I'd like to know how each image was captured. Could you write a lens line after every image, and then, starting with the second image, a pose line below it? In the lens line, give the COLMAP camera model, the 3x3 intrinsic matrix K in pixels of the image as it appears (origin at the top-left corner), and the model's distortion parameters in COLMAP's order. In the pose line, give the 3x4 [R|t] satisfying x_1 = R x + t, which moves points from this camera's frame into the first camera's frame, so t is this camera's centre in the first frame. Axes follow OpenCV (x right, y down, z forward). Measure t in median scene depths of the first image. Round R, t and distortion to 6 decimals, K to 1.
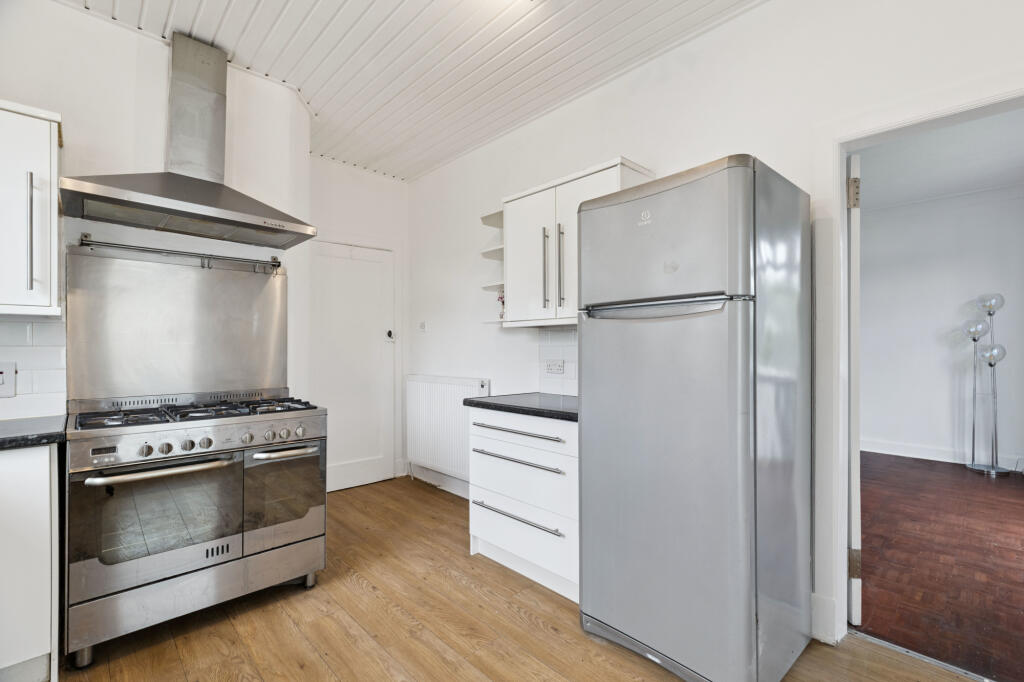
lens RADIAL K [[458.0, 0, 511.3], [0, 458.0, 345.3], [0, 0, 1]] dist [0.003751, 0.000366]
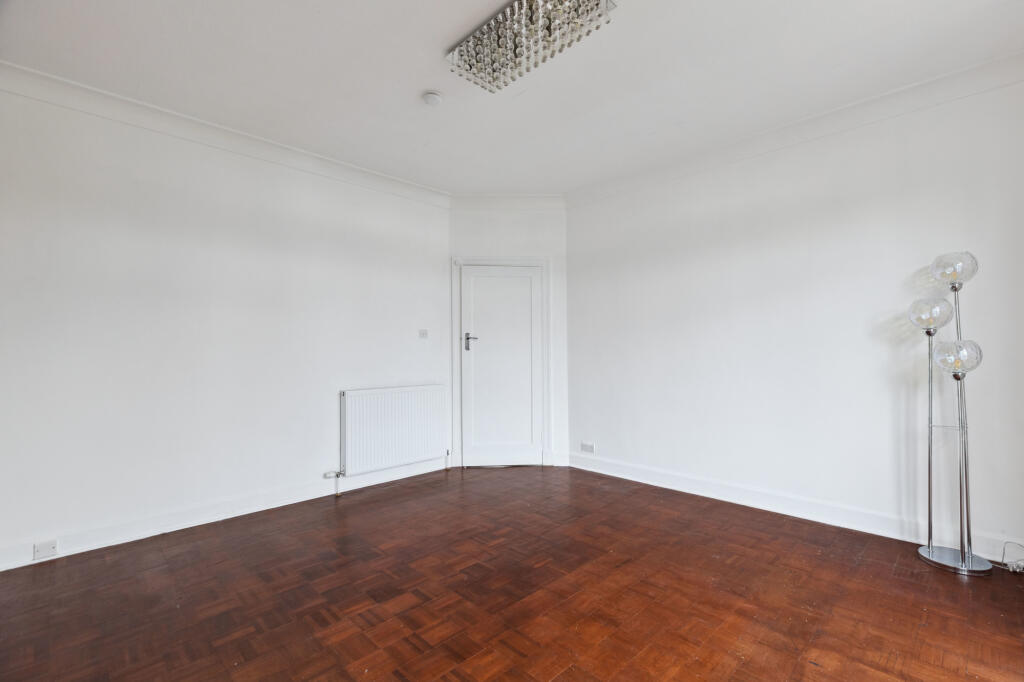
lens RADIAL K [[458.0, 0, 517.6], [0, 458.0, 345.0], [0, 0, 1]] dist [0.003751, 0.000366]
pose [[0.999075, -0.019044, 0.038546, 0.468867], [0.018932, 0.999815, 0.003275, -0.008726], [-0.038602, -0.002542, 0.999251, 0.443670]]
